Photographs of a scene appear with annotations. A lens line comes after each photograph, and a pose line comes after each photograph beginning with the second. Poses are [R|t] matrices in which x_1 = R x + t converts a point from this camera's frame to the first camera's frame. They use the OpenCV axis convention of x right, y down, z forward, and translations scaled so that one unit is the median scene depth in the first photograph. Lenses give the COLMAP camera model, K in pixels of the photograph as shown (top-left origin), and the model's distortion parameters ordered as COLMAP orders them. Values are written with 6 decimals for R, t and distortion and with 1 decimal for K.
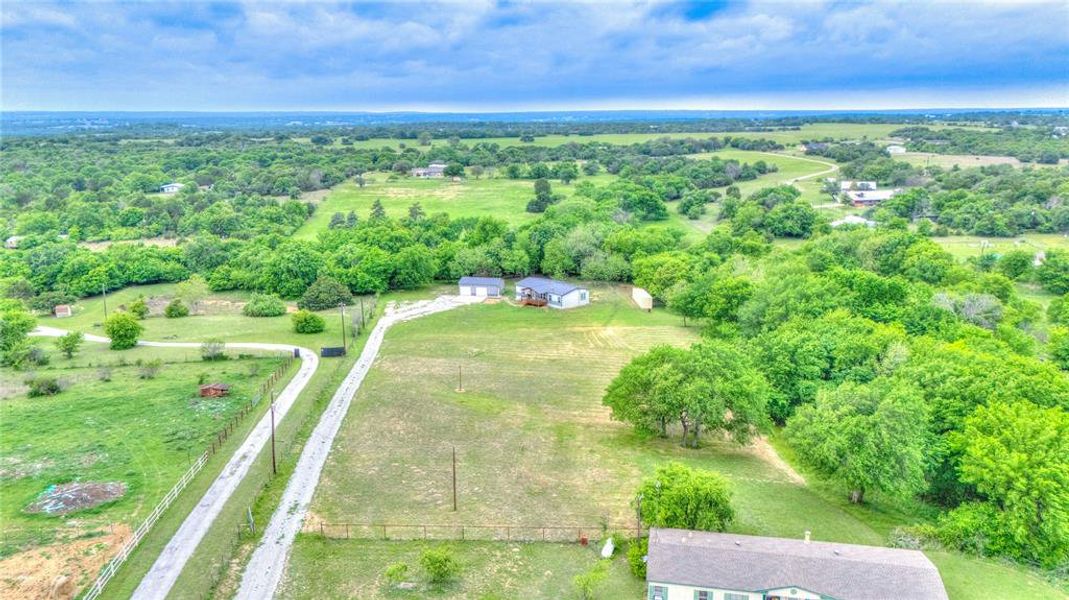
lens RADIAL K [[794.9, 0, 534.5], [0, 794.9, 300.0], [0, 0, 1]] dist [0.101305, -0.121748]
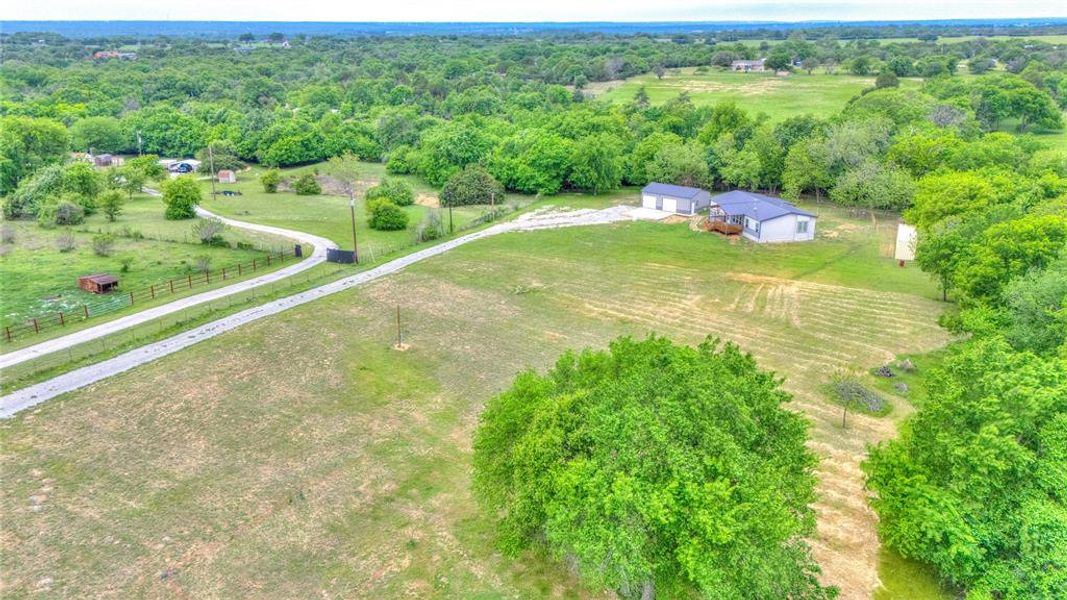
lens RADIAL K [[793.4, 0, 533.5], [0, 793.4, 300.0], [0, 0, 1]] dist [0.101305, -0.121748]
pose [[0.884634, 0.158752, -0.438430, 0.145972], [-0.113479, 0.985287, 0.127795, -0.004342], [0.452267, -0.063299, 0.889633, 0.307345]]
